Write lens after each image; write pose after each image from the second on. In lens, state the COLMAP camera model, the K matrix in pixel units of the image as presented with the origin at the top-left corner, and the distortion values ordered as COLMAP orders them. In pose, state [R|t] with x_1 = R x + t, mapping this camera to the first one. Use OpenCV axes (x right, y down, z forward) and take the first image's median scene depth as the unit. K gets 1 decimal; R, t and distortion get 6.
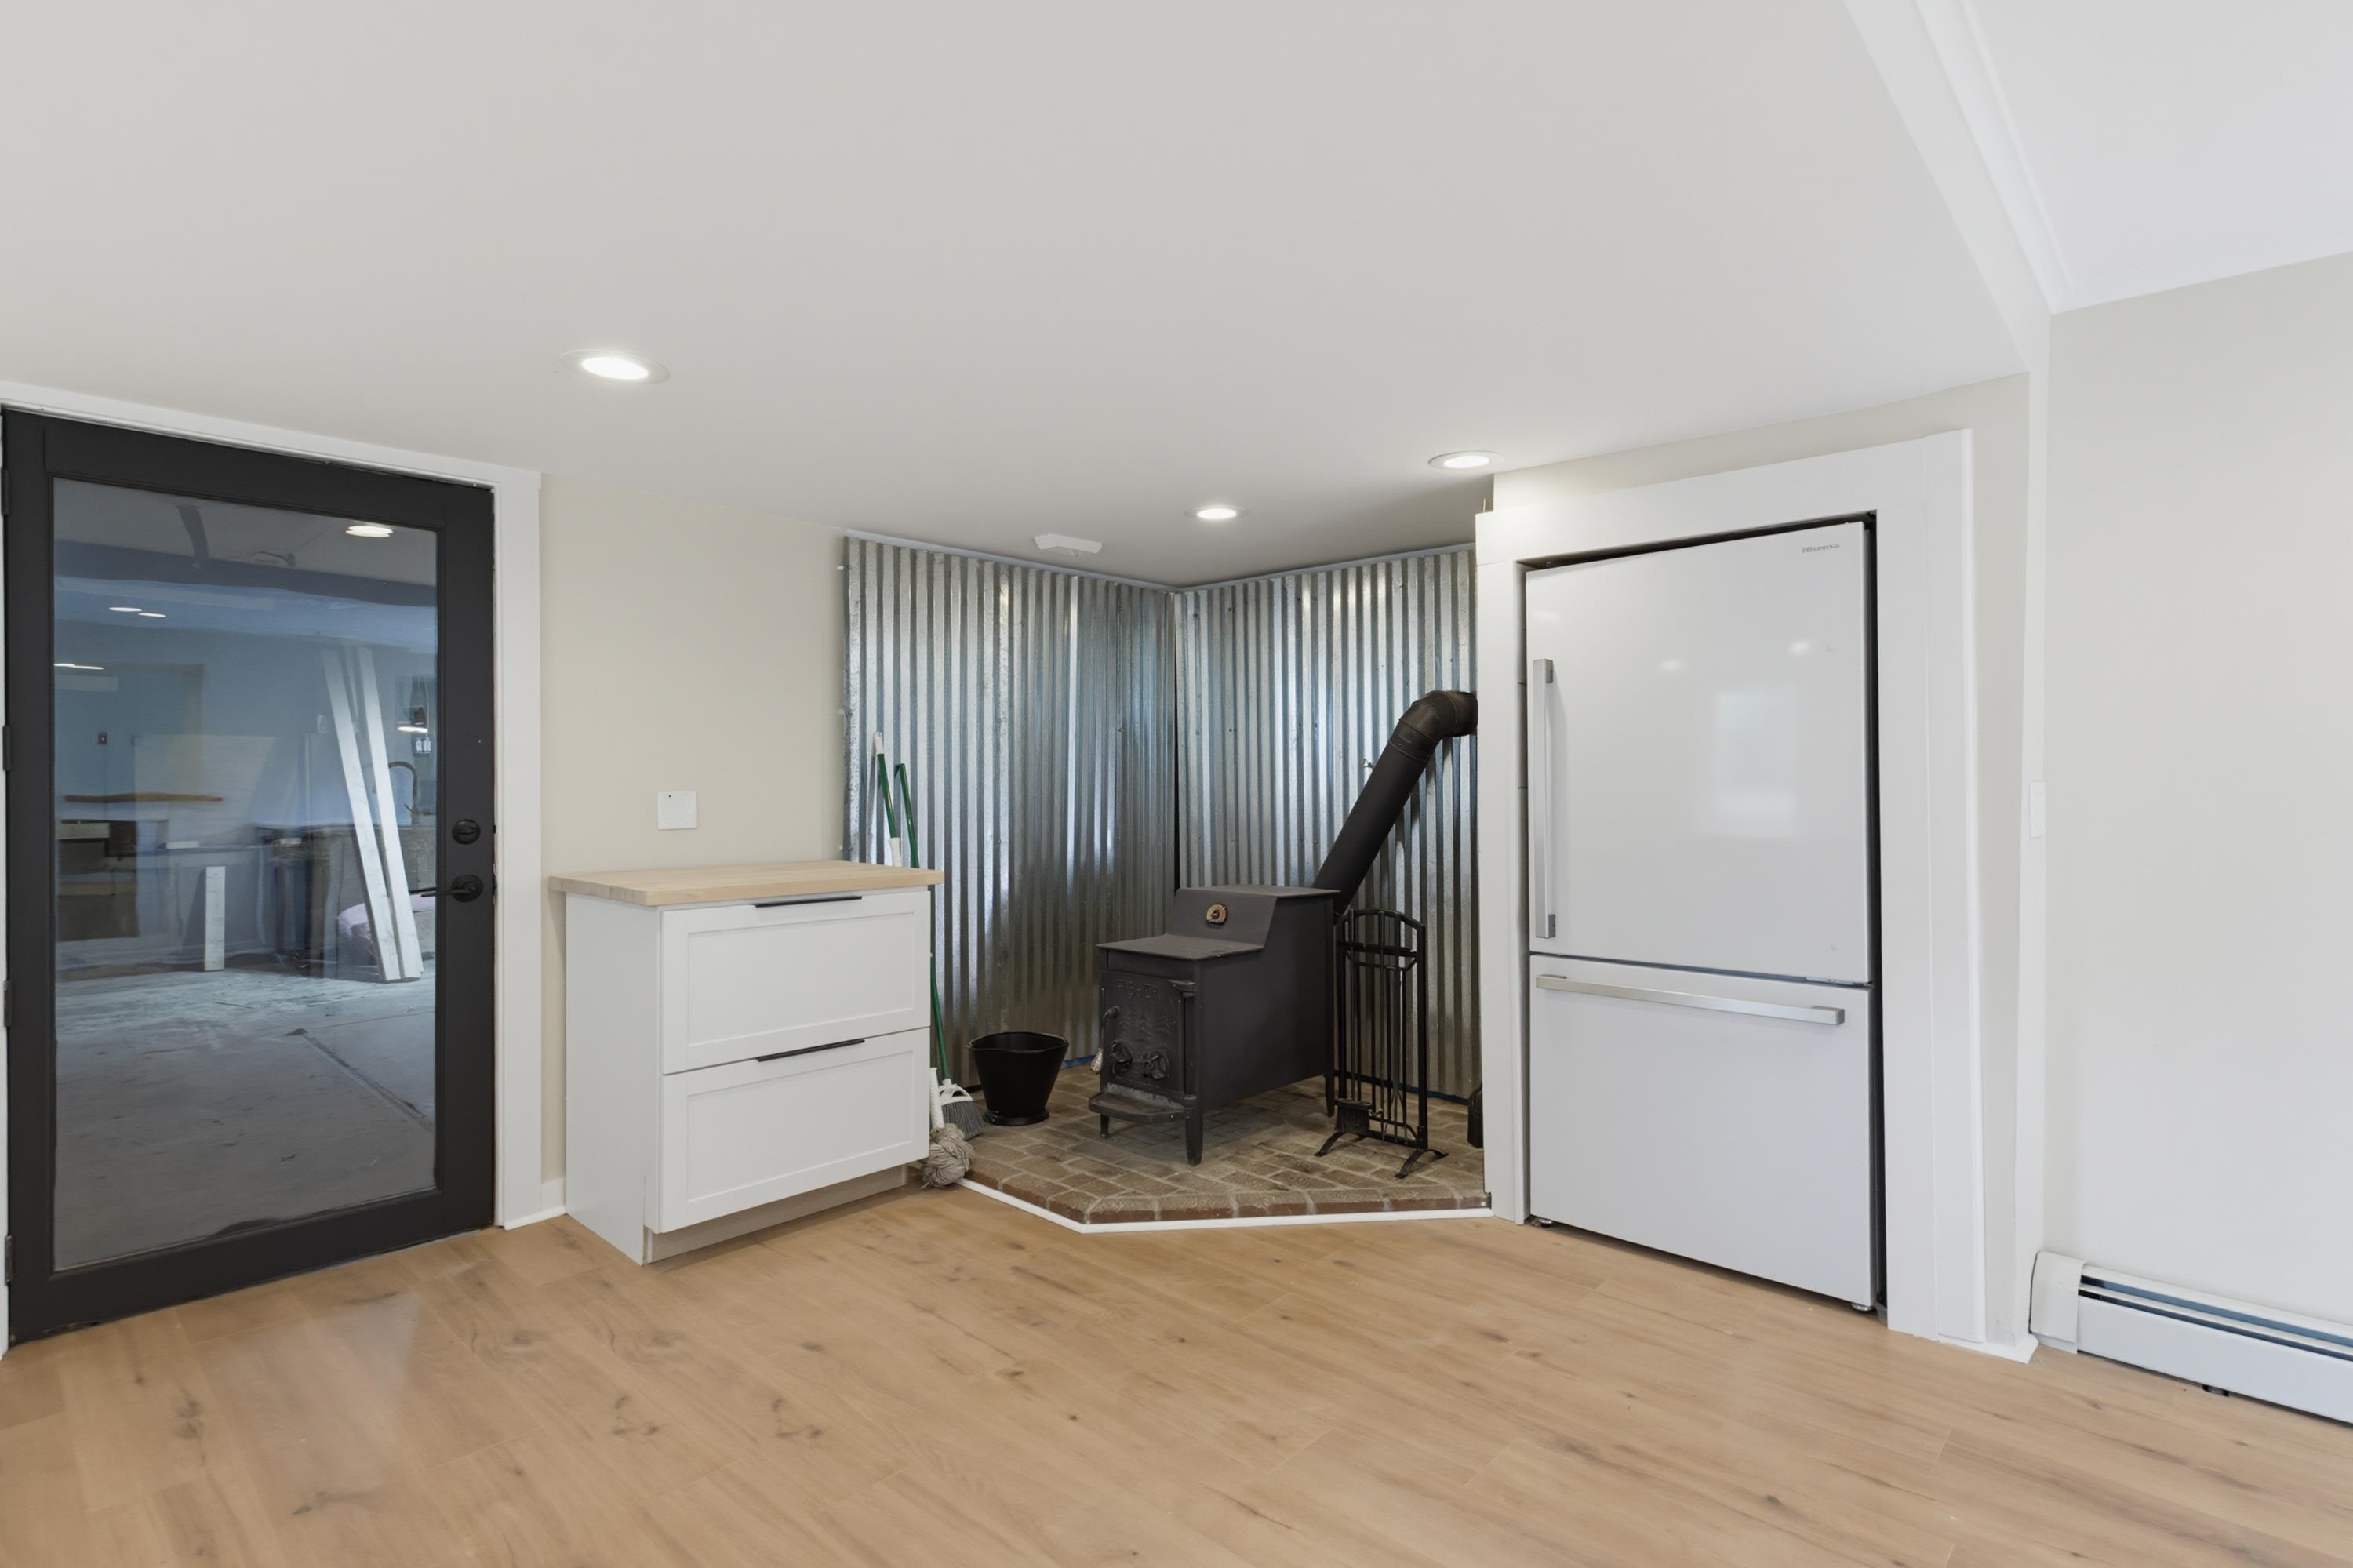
lens RADIAL K [[1135.3, 0, 1176.5], [0, 1135.3, 784.0], [0, 0, 1]] dist [0.001436, 0.000020]
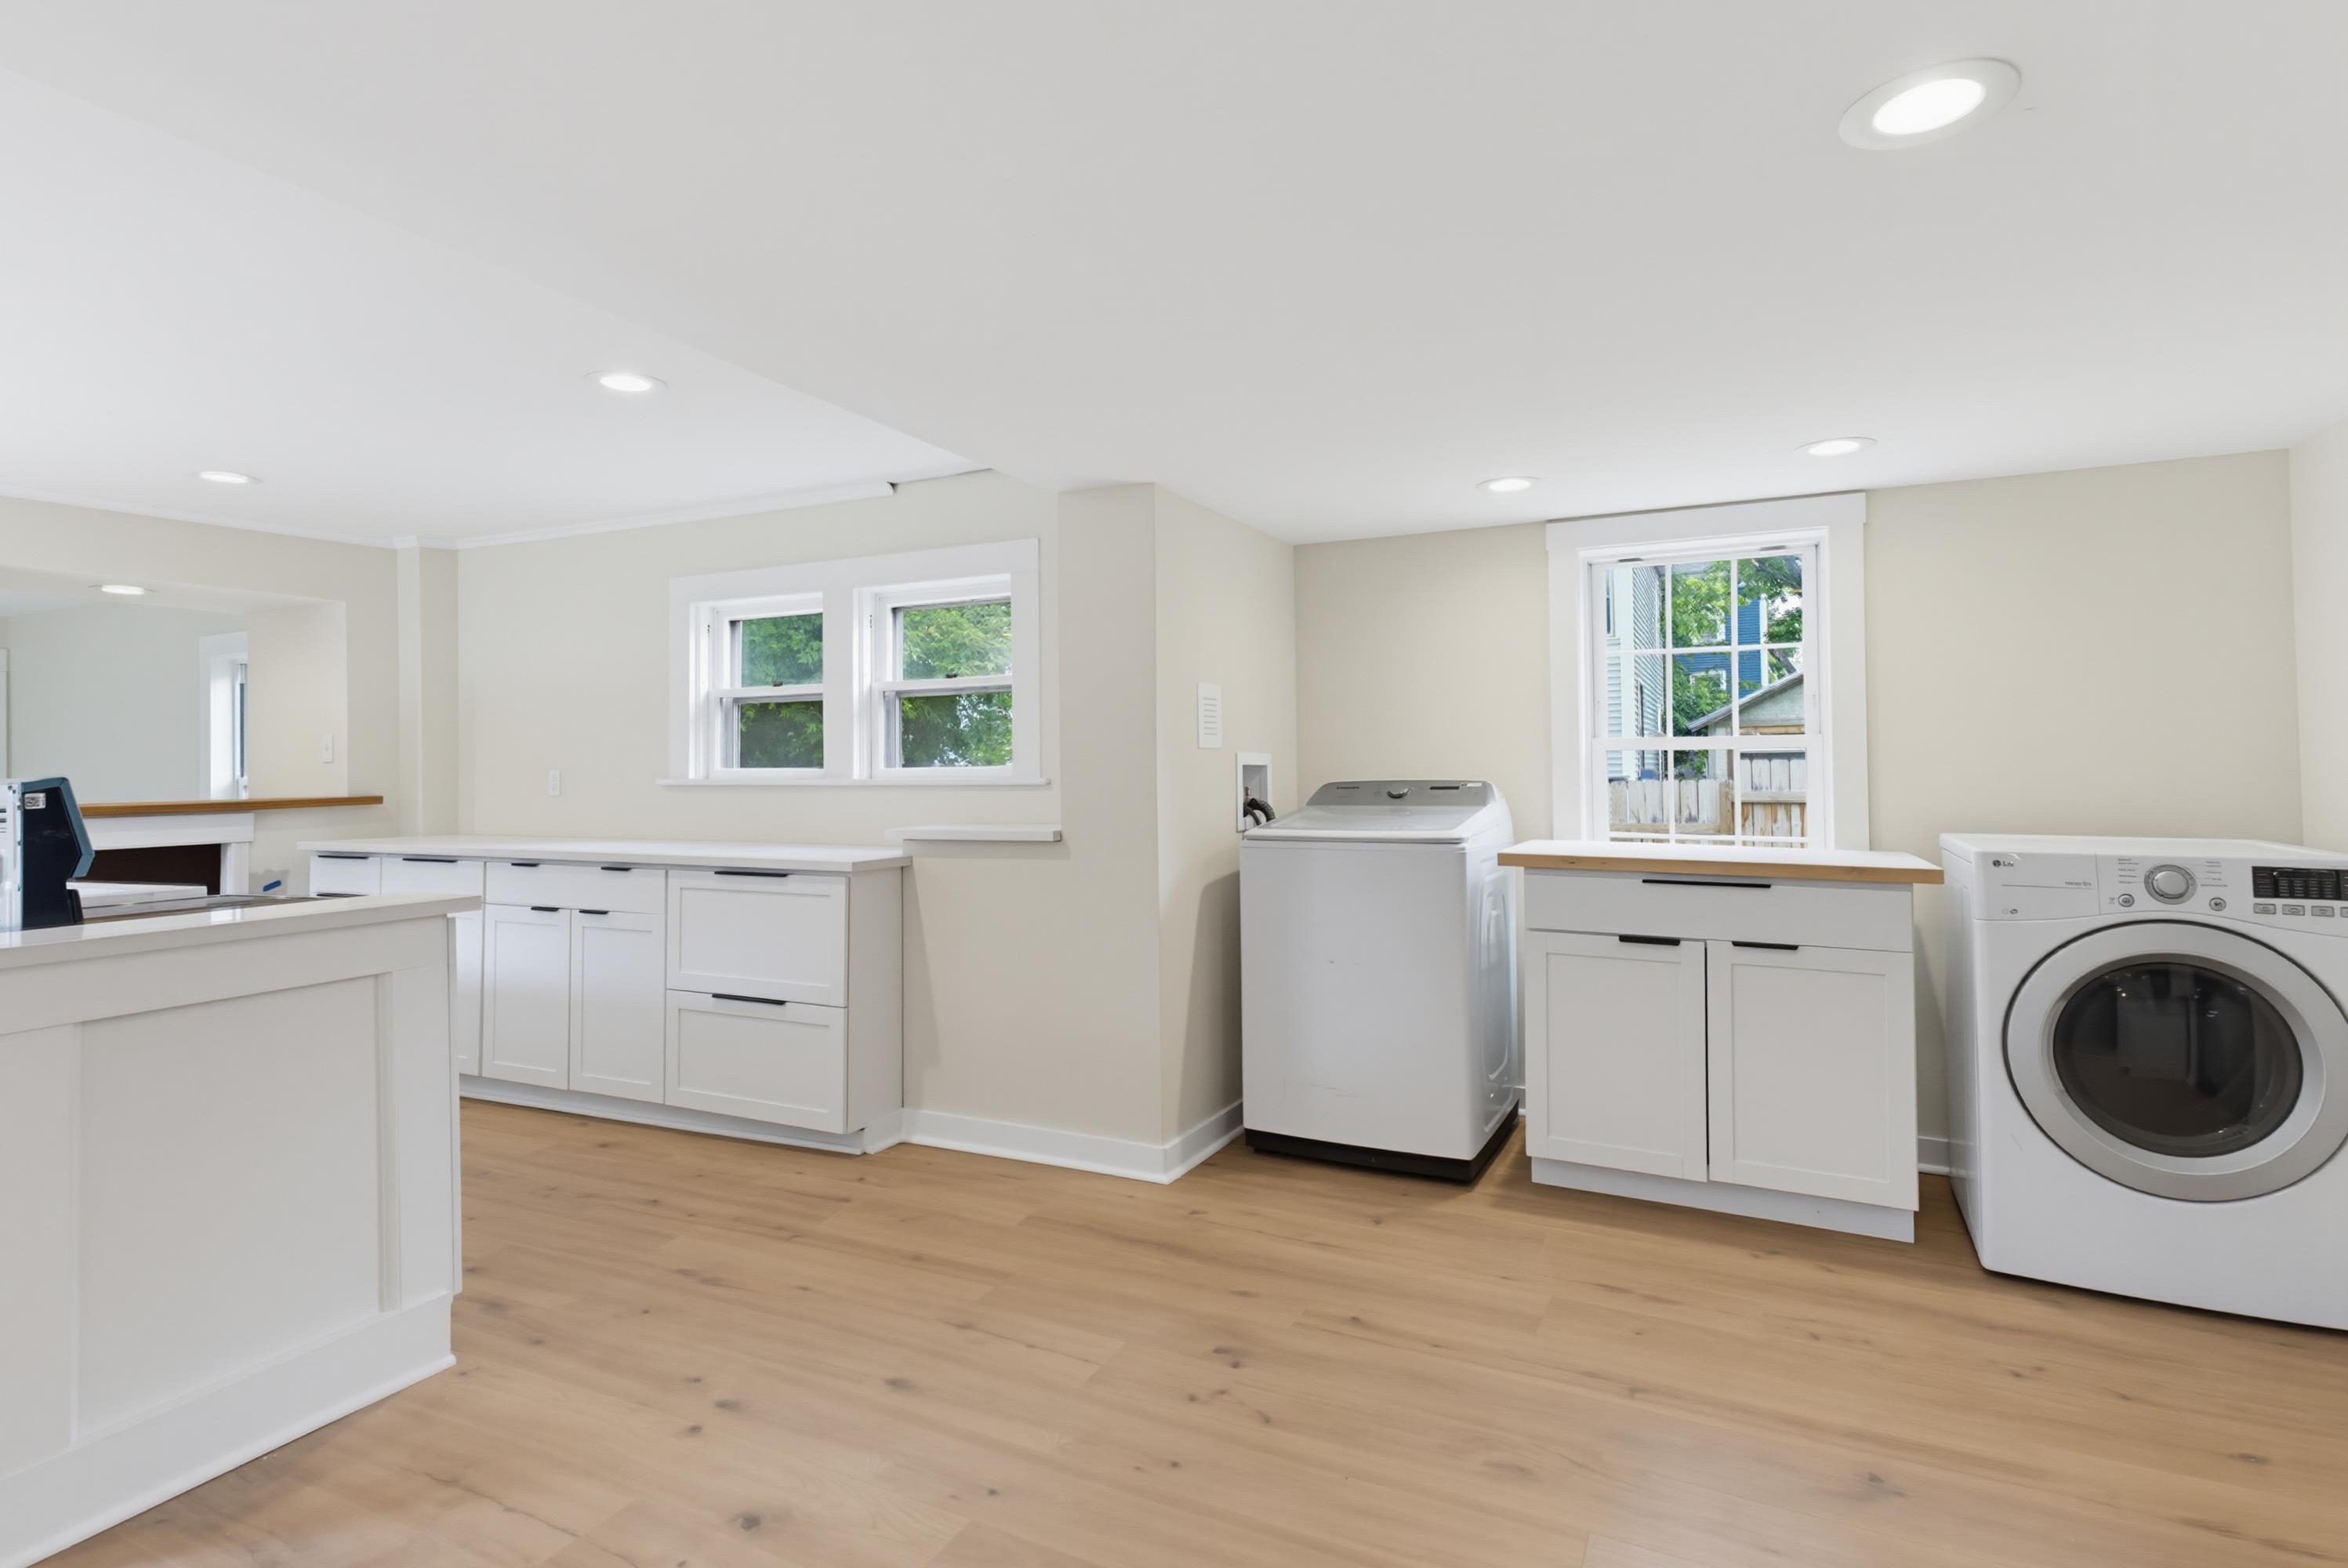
lens RADIAL K [[1131.3, 0, 1200.3], [0, 1131.3, 763.5], [0, 0, 1]] dist [0.027427, -0.011996]
pose [[-0.953549, 0.011409, -0.301022, 0.078114], [0.010173, 0.999932, 0.005671, -0.006858], [0.301066, 0.002345, -0.953600, 1.335076]]
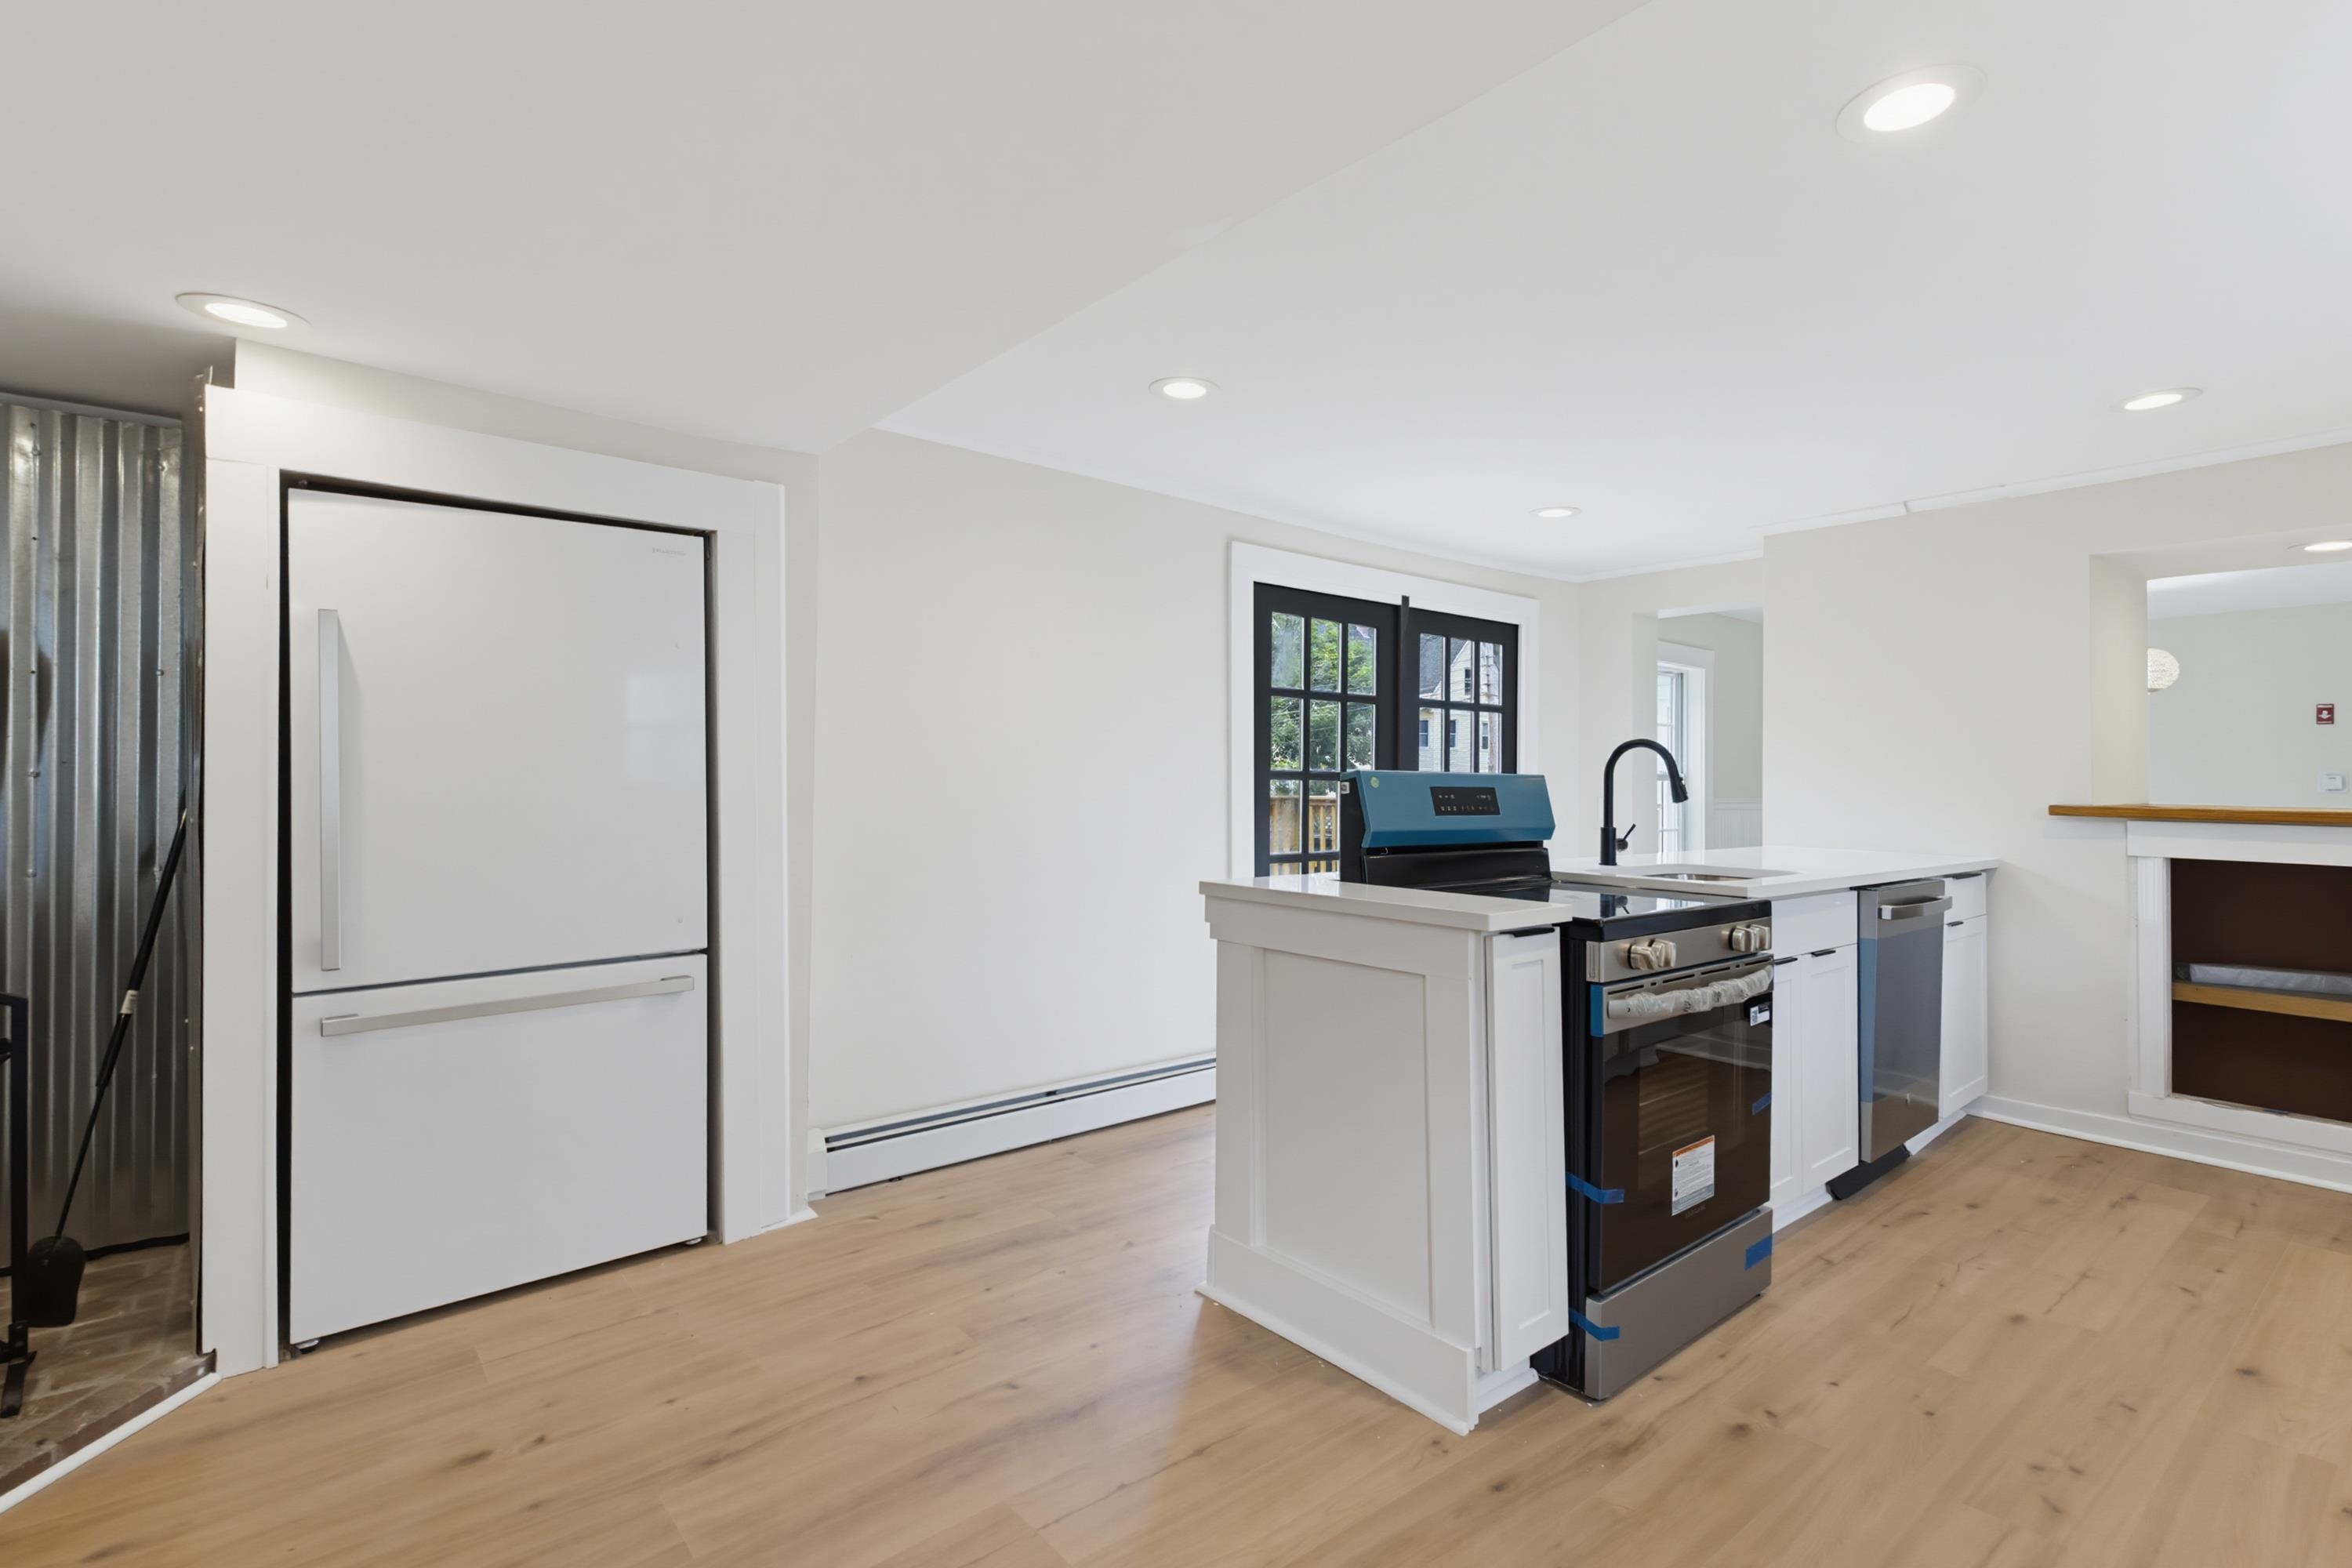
lens RADIAL K [[1133.2, 0, 1202.3], [0, 1133.2, 763.5], [0, 0, 1]] dist [0.027427, -0.011996]
pose [[0.109505, 0.006403, 0.993966, -0.454069], [-0.000318, 0.999979, -0.006407, -0.000312], [-0.993986, 0.000386, 0.109504, 0.379607]]
